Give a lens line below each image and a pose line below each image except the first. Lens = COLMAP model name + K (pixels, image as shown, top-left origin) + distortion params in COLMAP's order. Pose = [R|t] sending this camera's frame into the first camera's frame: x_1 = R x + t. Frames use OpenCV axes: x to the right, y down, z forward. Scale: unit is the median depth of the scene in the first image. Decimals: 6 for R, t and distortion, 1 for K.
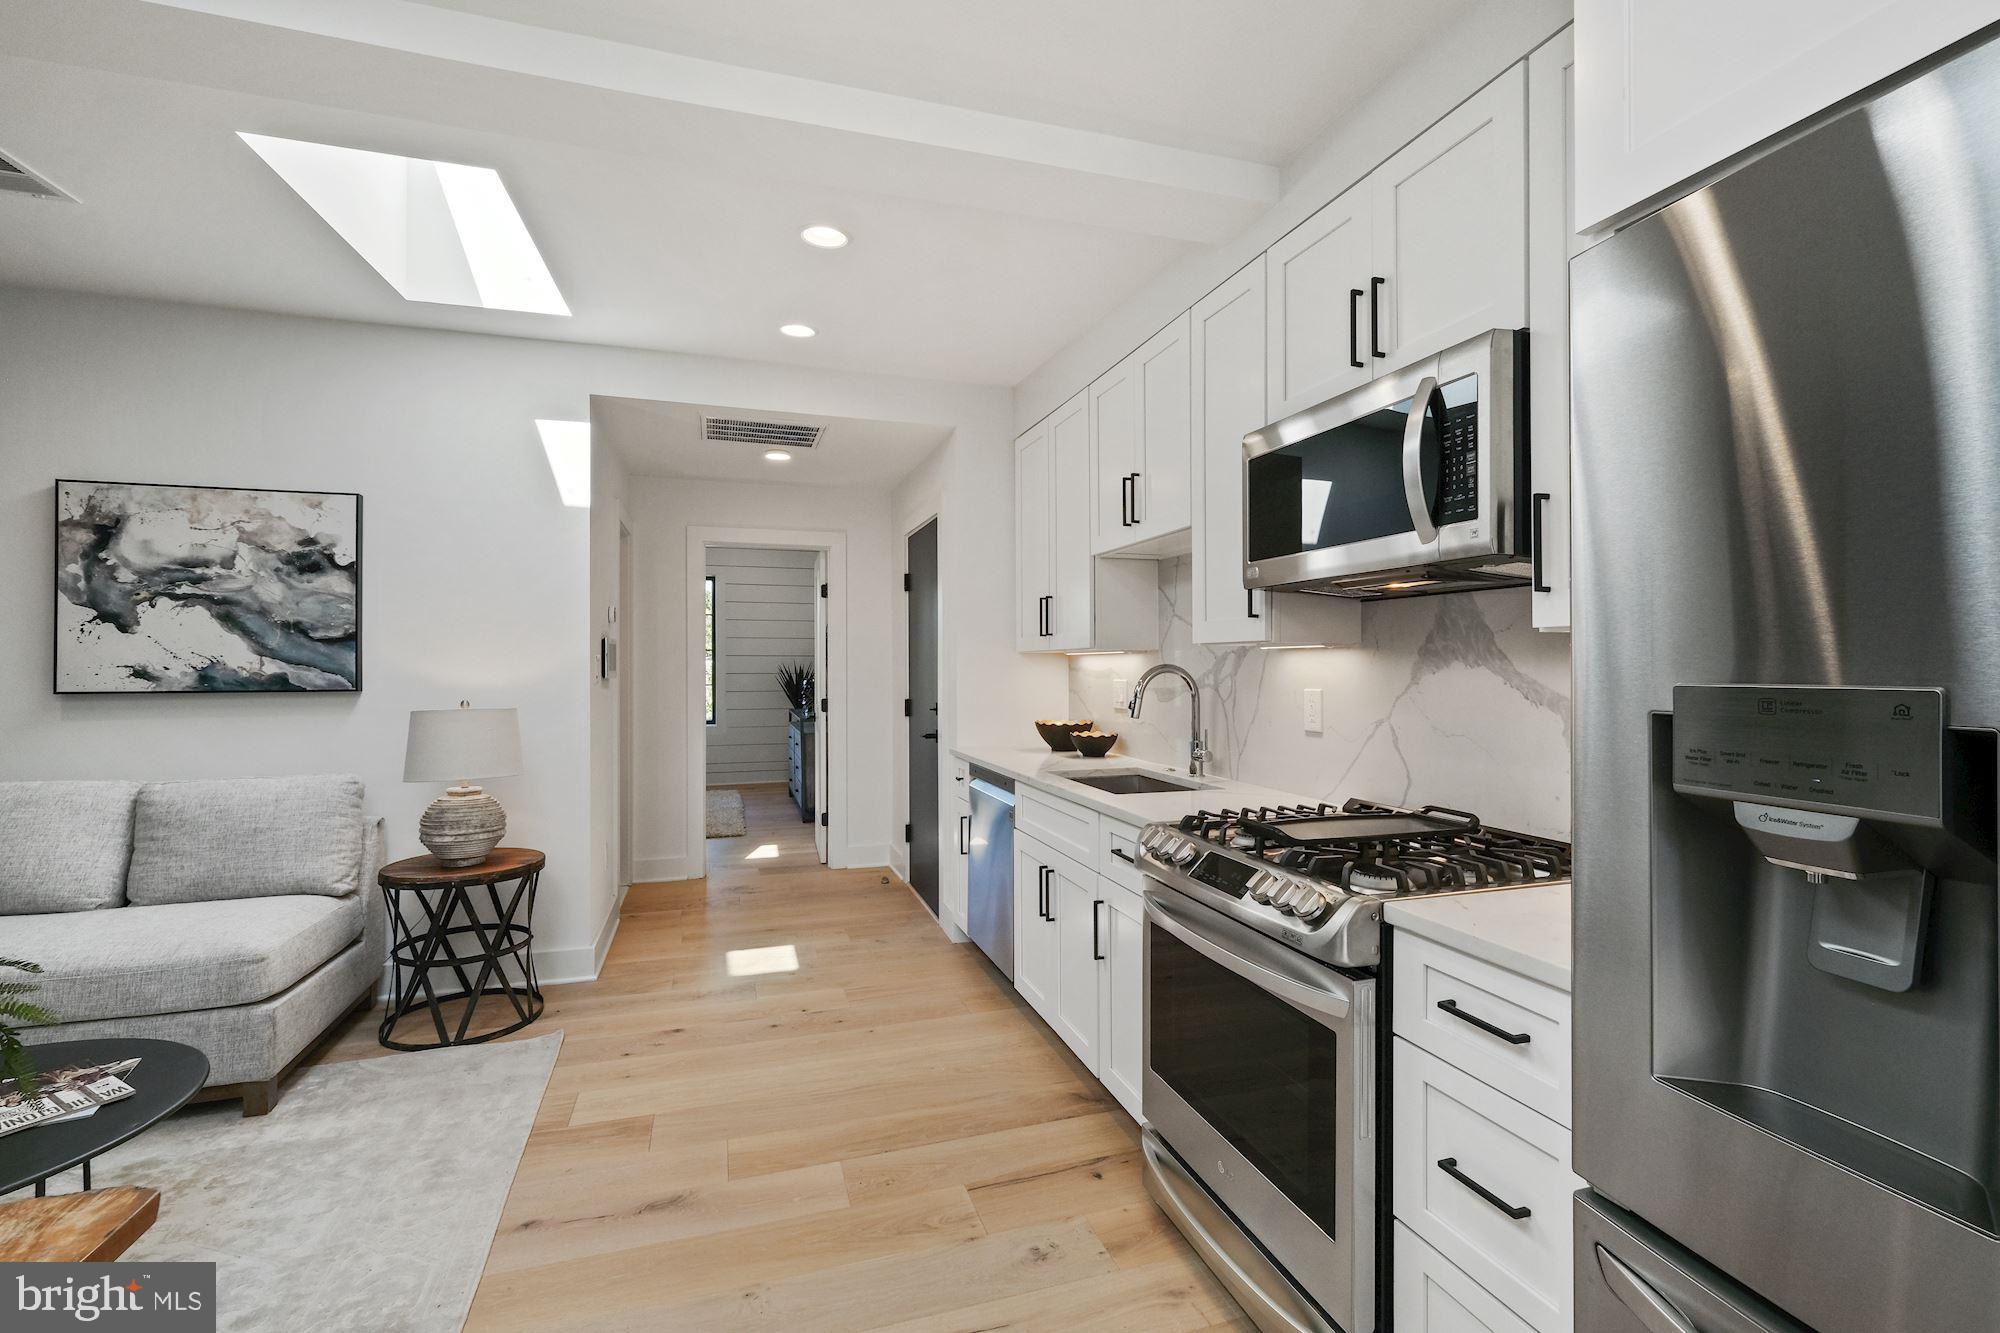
lens RADIAL K [[873.0, 0, 1003.5], [0, 873.0, 666.3], [0, 0, 1]] dist [-0.002833, -0.000352]
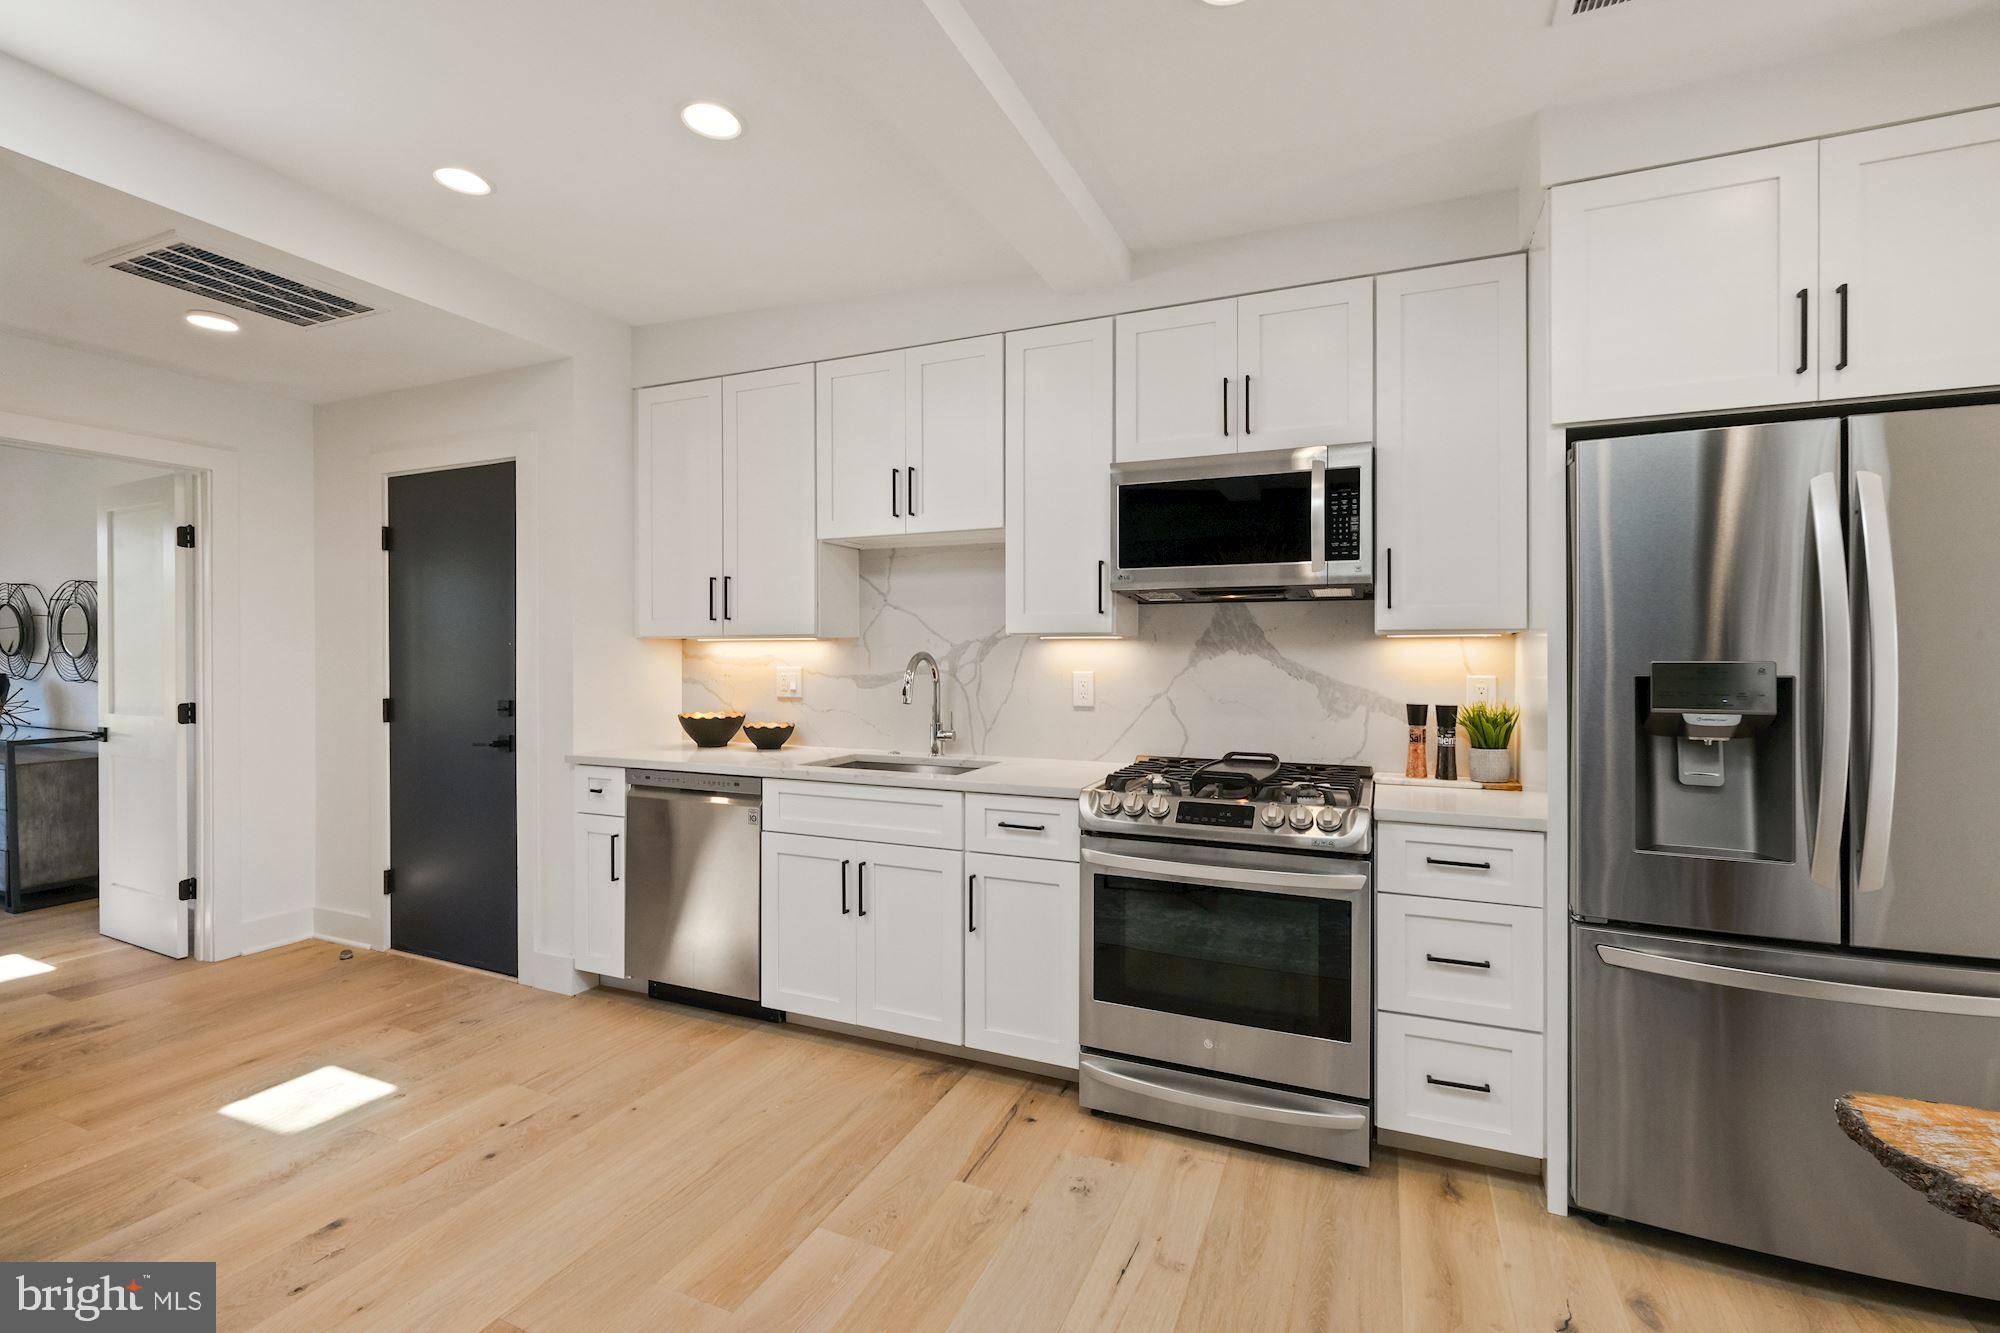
lens RADIAL K [[873.0, 0, 1009.6], [0, 873.0, 657.1], [0, 0, 1]] dist [-0.002833, -0.000352]
pose [[0.662608, -0.000239, 0.748966, -0.530809], [-0.001509, 0.999997, 0.001654, 0.002454], [-0.748965, -0.002226, 0.662606, 0.217370]]
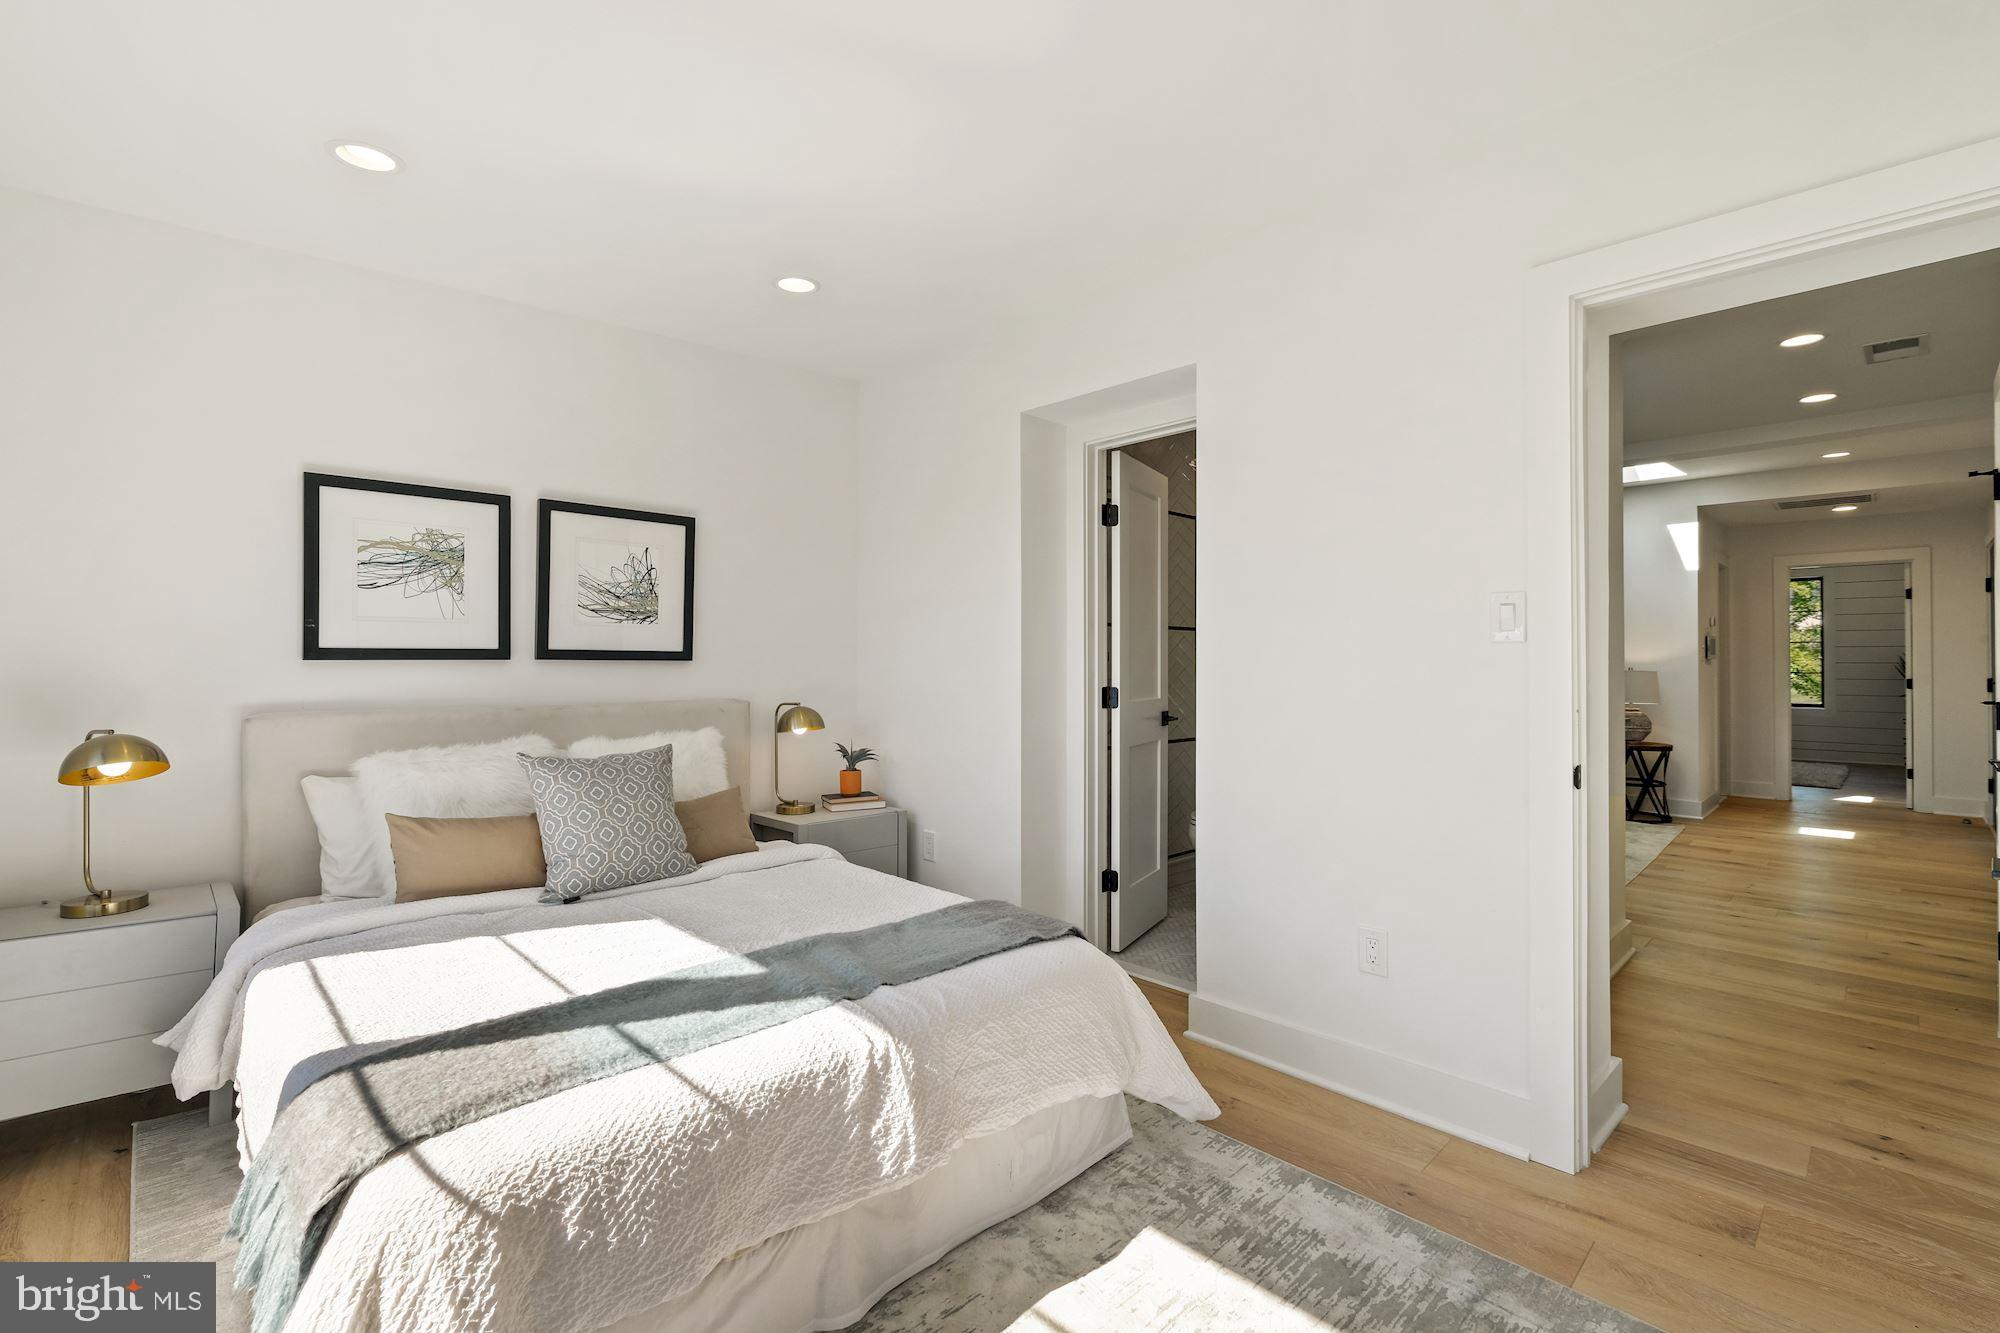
lens RADIAL K [[873.0, 0, 984.5], [0, 873.0, 660.7], [0, 0, 1]] dist [-0.002833, -0.000352]
pose [[0.433921, -0.003643, -0.900944, 0.640062], [-0.001696, 0.999987, -0.004861, 0.037522], [0.900949, 0.003637, 0.433909, -1.399550]]
